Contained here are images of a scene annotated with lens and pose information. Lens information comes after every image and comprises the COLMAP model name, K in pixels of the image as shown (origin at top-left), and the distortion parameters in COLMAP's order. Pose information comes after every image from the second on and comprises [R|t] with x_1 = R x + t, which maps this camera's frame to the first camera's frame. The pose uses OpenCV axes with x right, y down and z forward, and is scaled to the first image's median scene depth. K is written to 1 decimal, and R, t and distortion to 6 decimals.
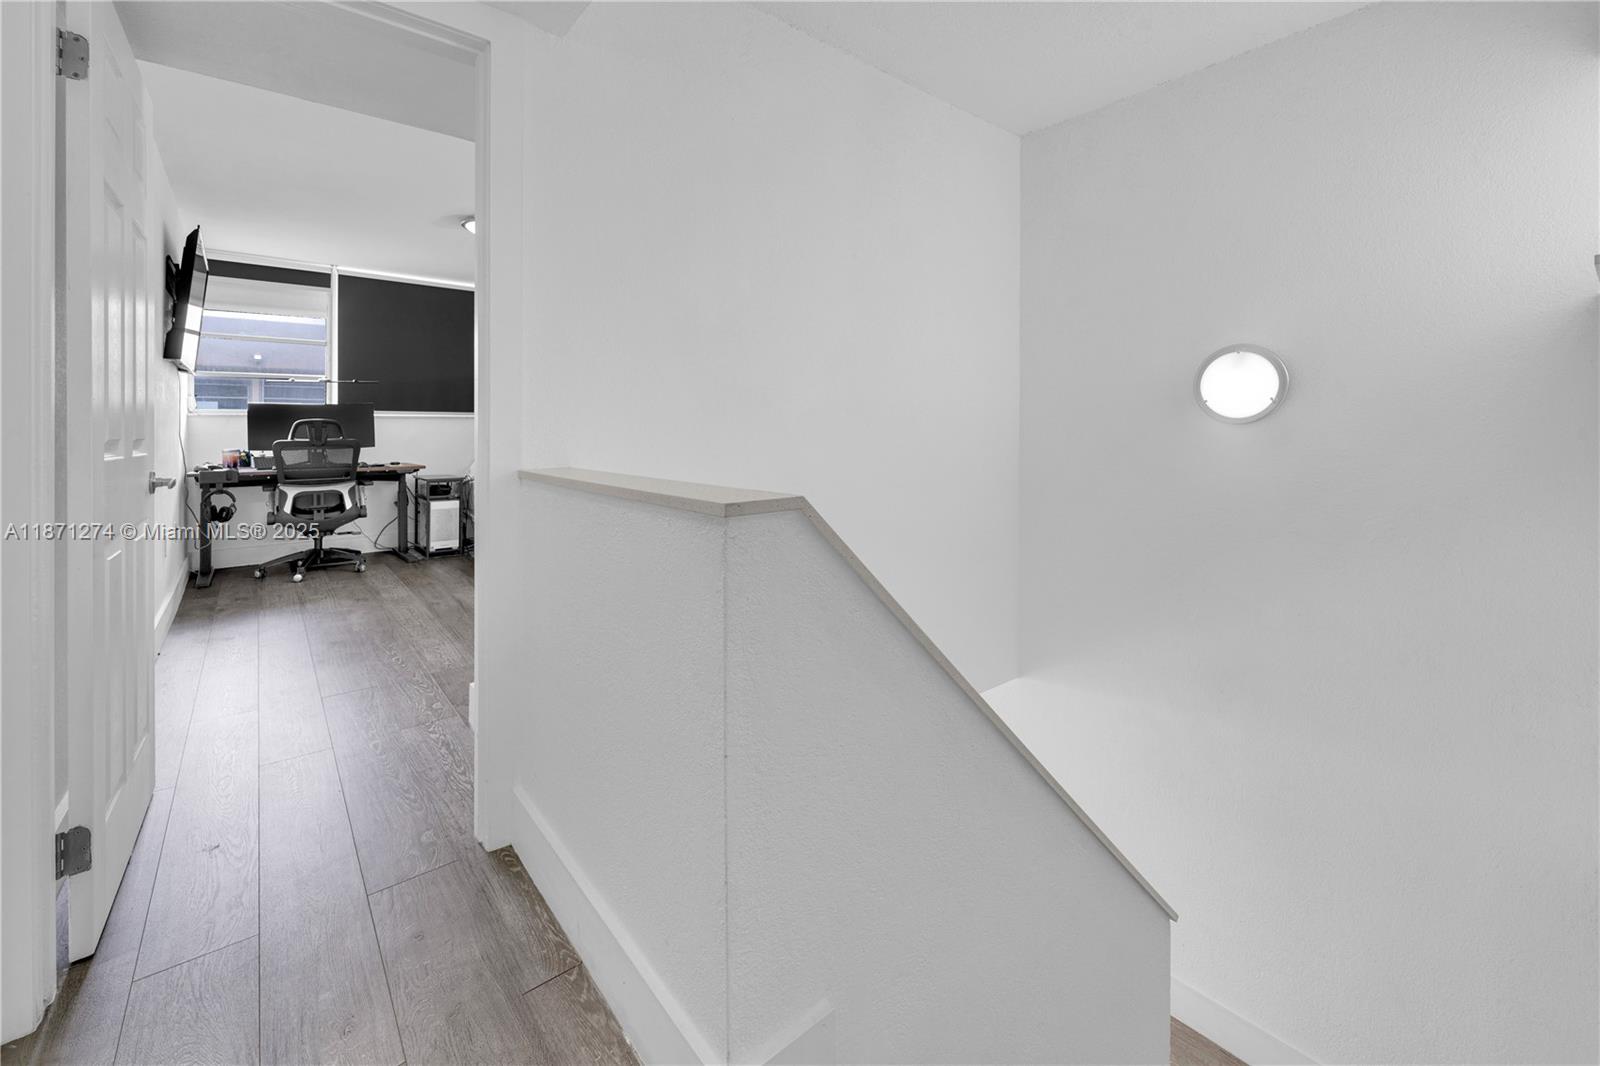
lens RADIAL K [[642.7, 0, 793.1], [0, 642.7, 520.0], [0, 0, 1]] dist [0.000130, -0.000121]
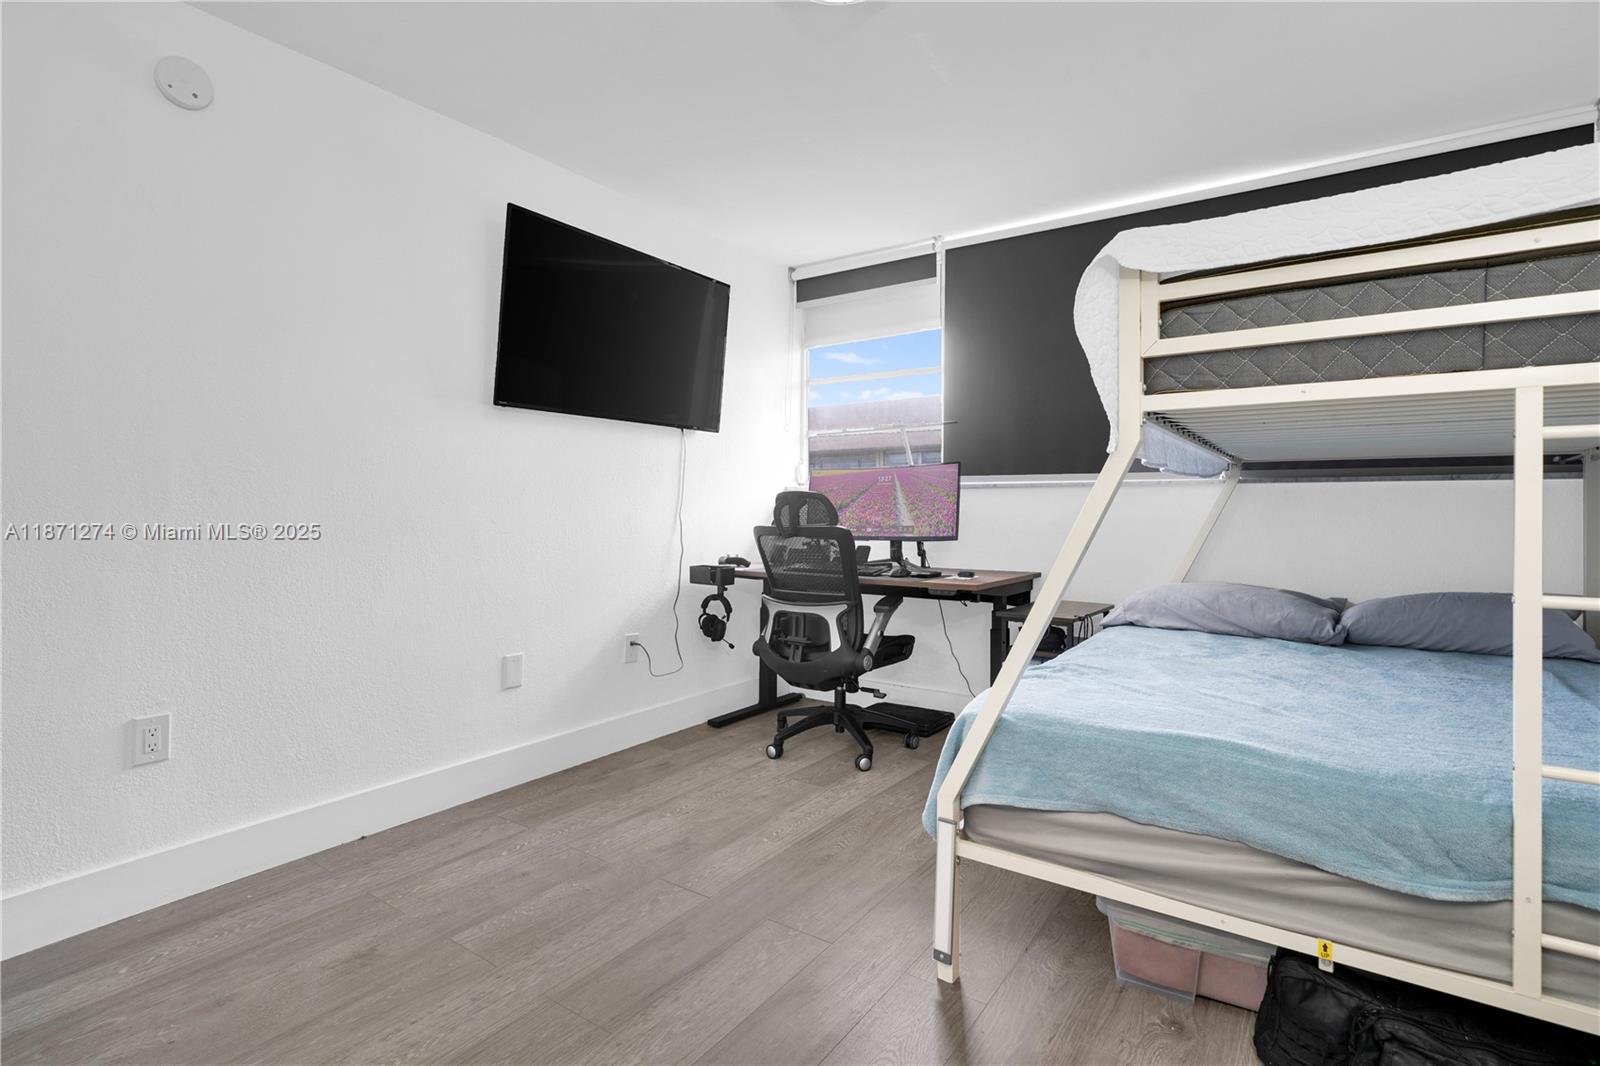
lens RADIAL K [[786.3, 0, 799.8], [0, 786.3, 503.0], [0, 0, 1]] dist [-0.000071, -0.000008]
pose [[0.280813, -0.007138, -0.959736, -0.052004], [-0.141984, 0.988660, -0.048896, -0.099737], [0.949202, 0.149998, 0.276615, 0.727911]]
